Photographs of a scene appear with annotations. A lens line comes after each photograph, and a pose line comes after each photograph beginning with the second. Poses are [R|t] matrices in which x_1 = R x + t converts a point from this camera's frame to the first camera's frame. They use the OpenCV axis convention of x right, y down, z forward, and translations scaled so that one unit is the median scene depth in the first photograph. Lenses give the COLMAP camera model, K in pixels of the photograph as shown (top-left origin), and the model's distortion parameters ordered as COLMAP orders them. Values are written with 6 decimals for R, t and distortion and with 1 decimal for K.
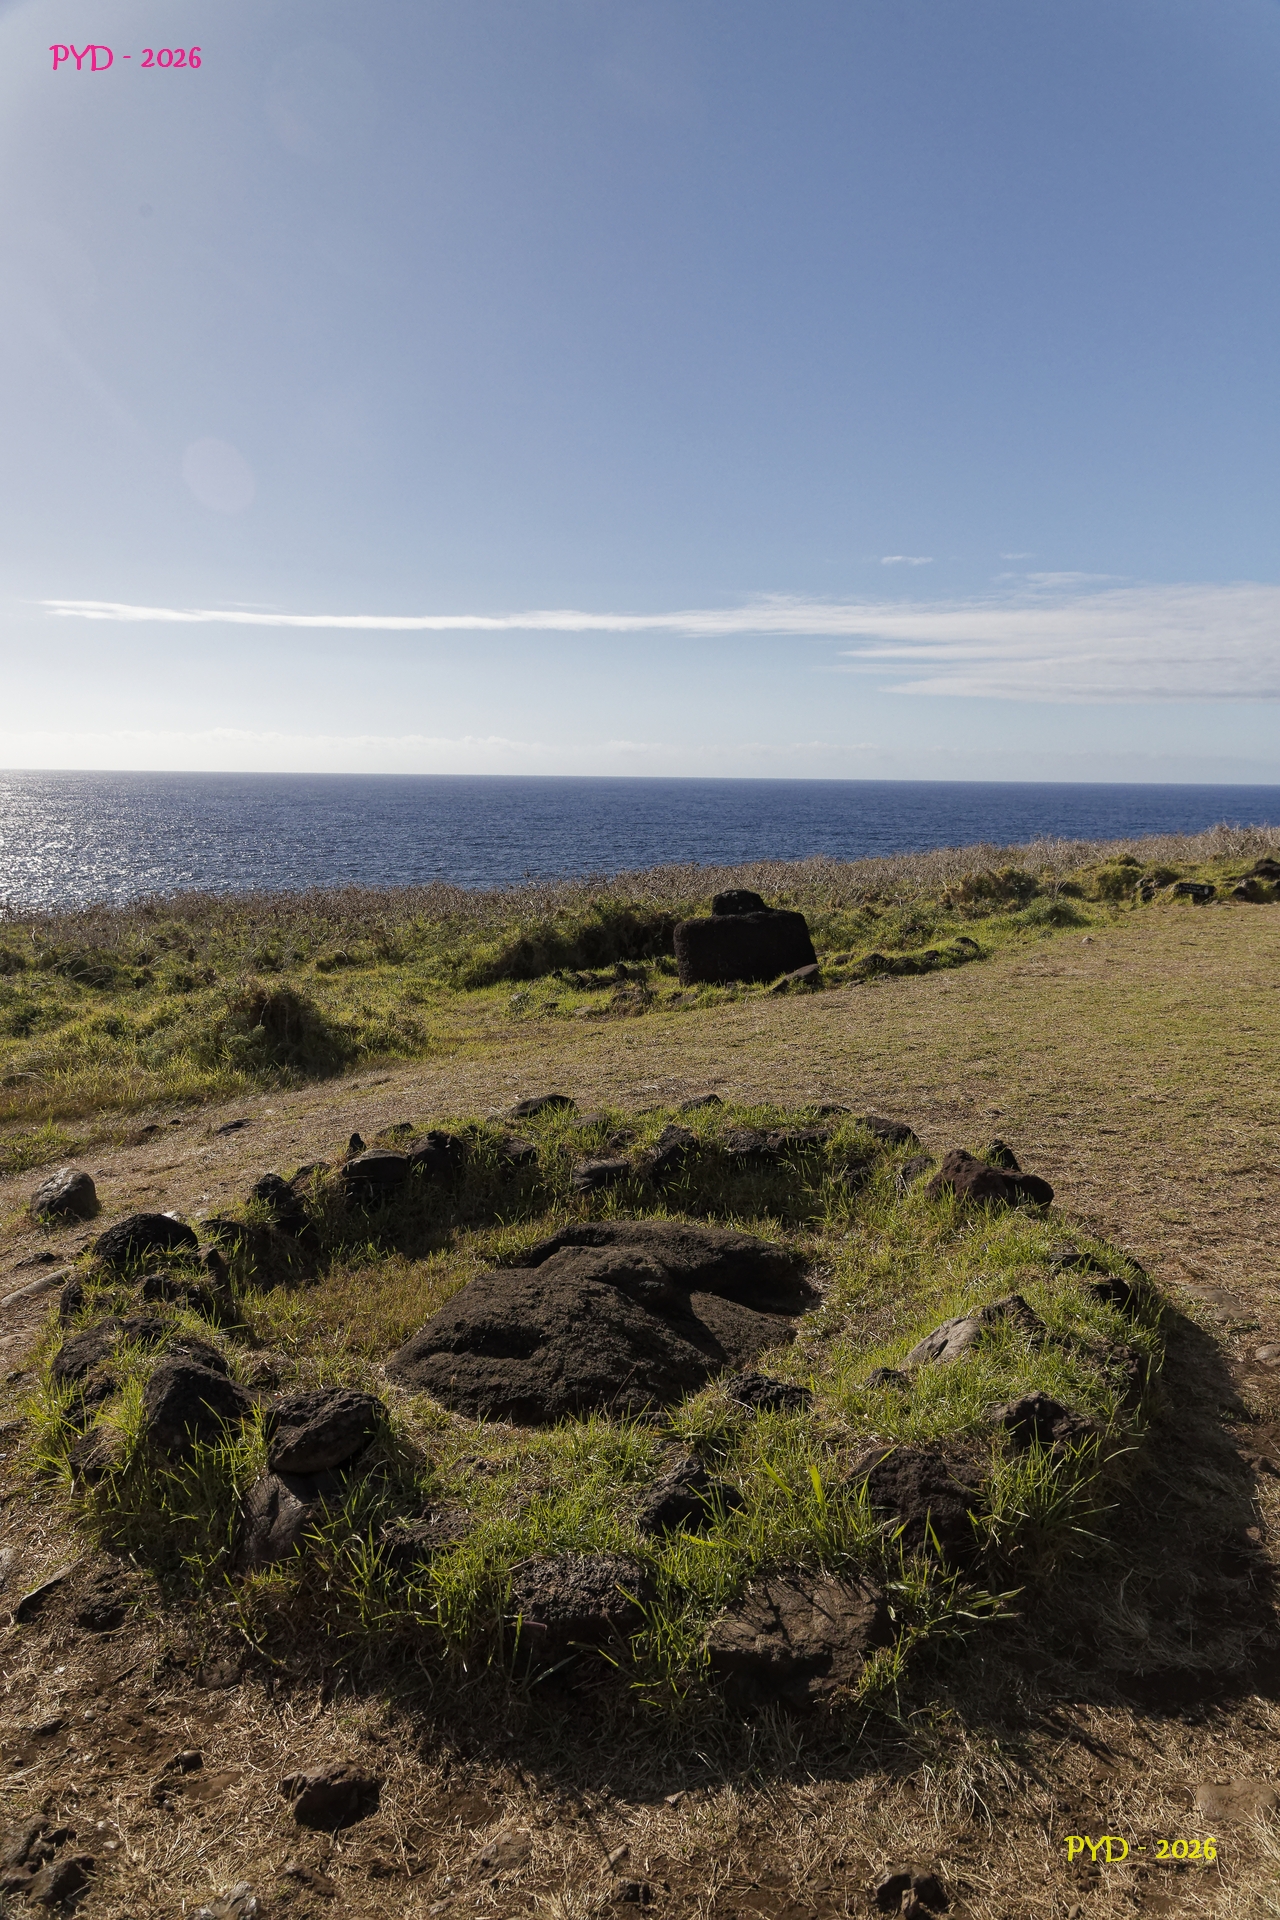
lens RADIAL K [[1279.7, 0, 631.6], [0, 1279.7, 966.9], [0, 0, 1]] dist [0.001516, 0.004631]
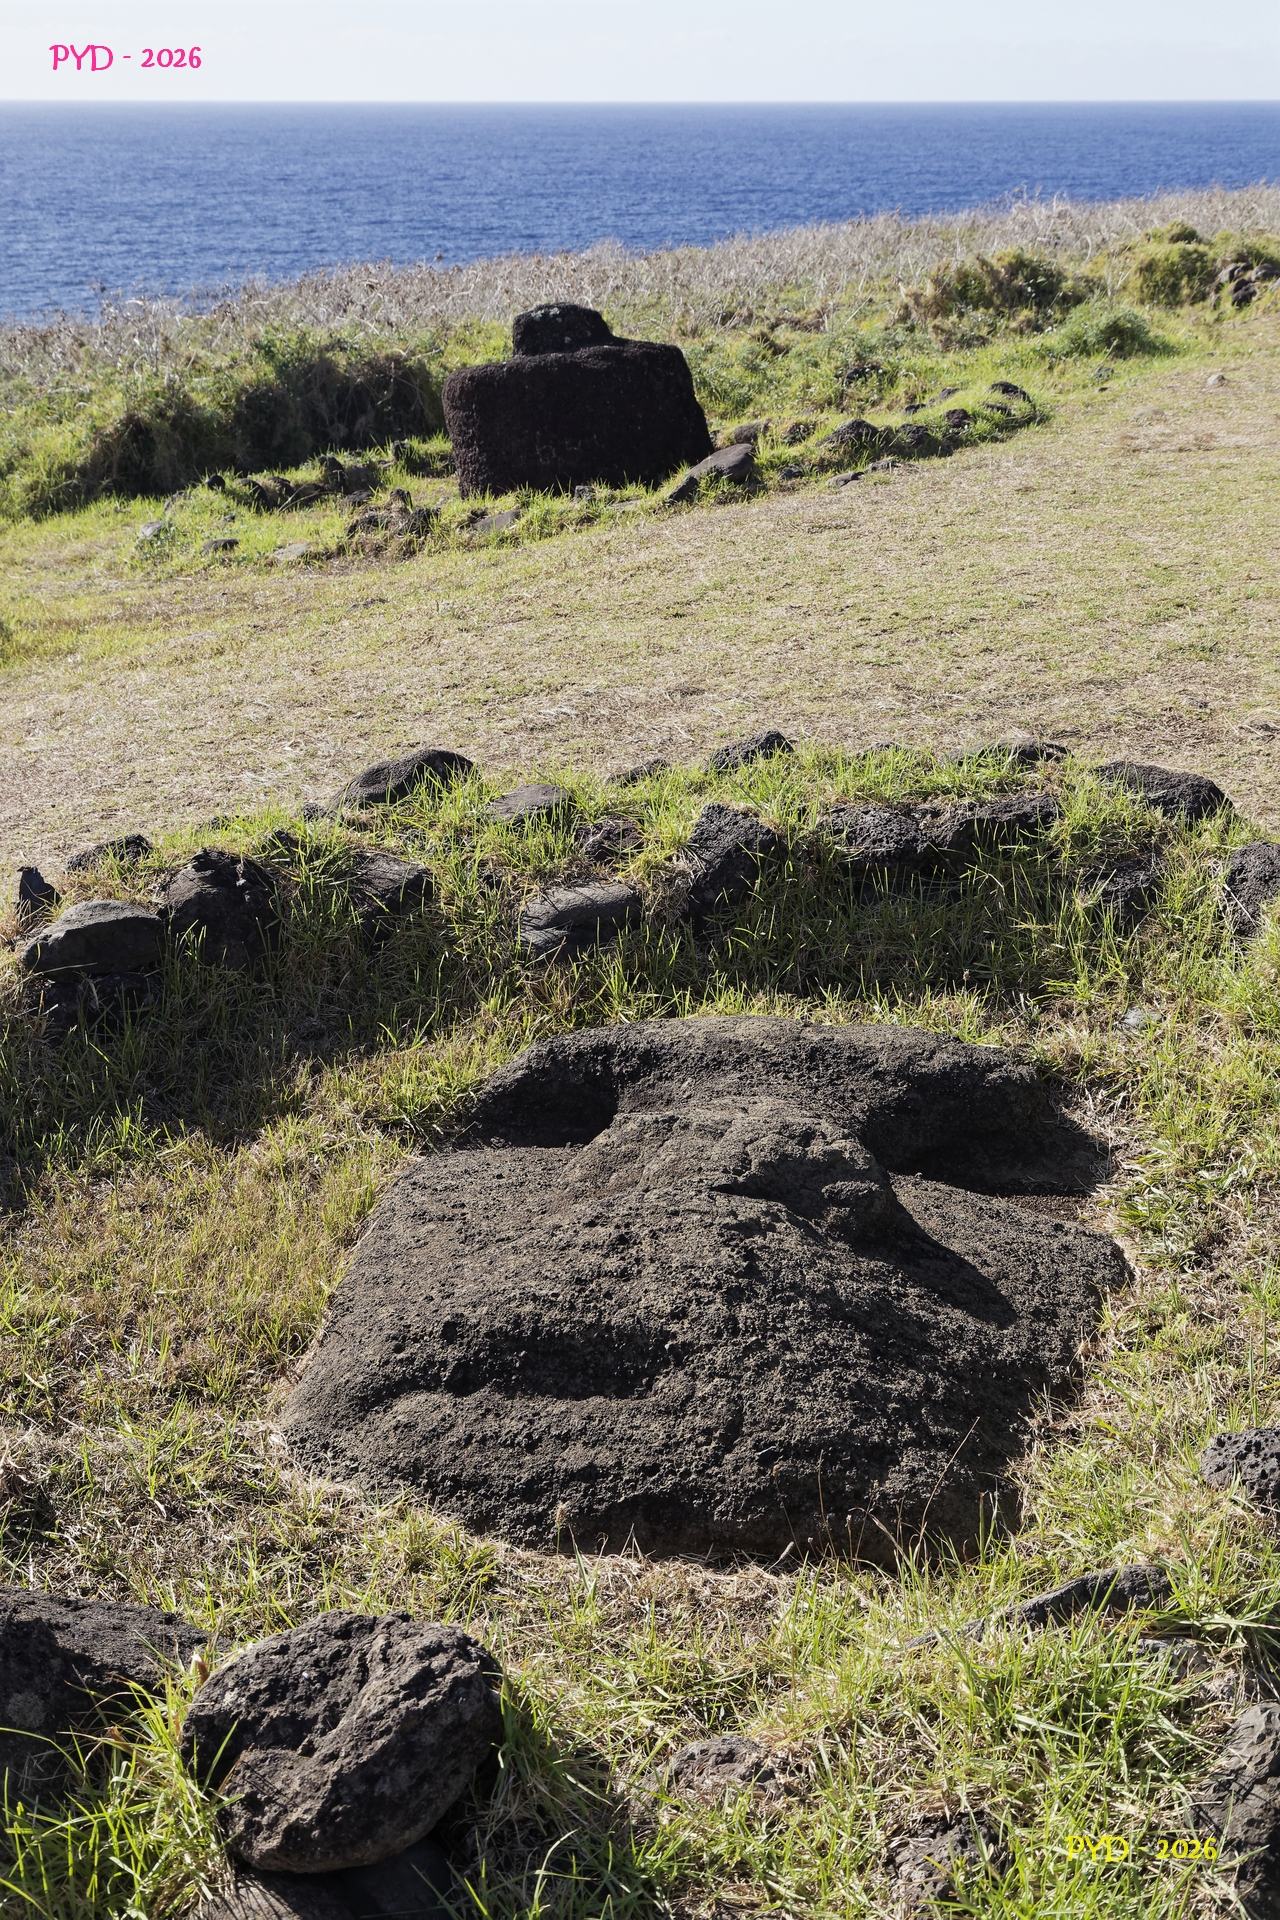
lens RADIAL K [[2179.4, 0, 637.4], [0, 2179.4, 951.4], [0, 0, 1]] dist [0.020162, 0.000000]
pose [[0.984416, -0.074344, 0.159367, -0.129528], [0.037042, 0.973572, 0.225357, -0.006591], [-0.171909, -0.215942, 0.961154, 0.217438]]
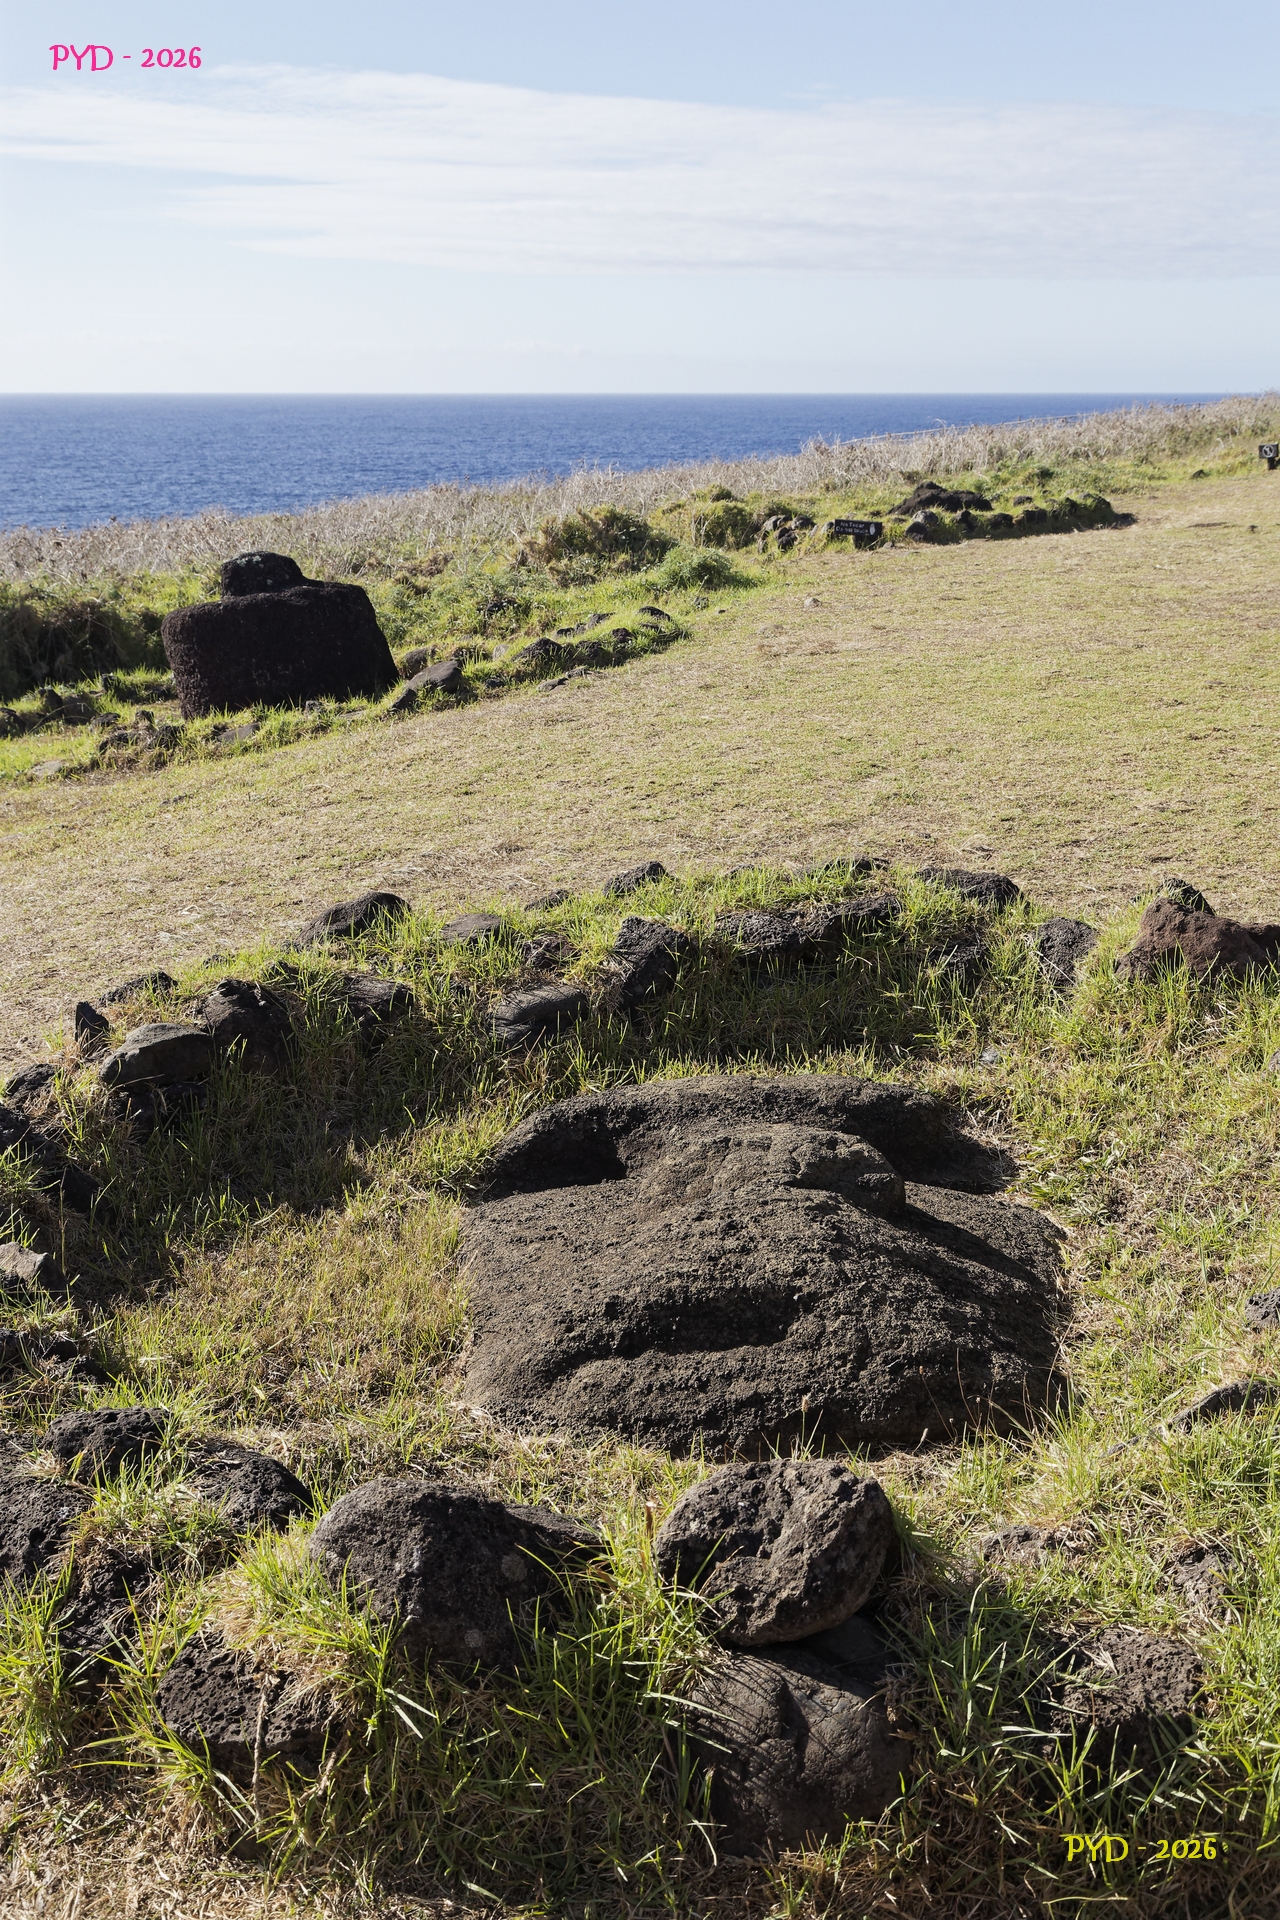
lens RADIAL K [[1904.3, 0, 650.4], [0, 1904.3, 957.6], [0, 0, 1]] dist [0.005418, 0.000000]
pose [[0.921171, -0.121846, 0.369592, -0.287444], [0.067964, 0.985495, 0.155502, 0.005399], [-0.383178, -0.118125, 0.916090, 0.190139]]
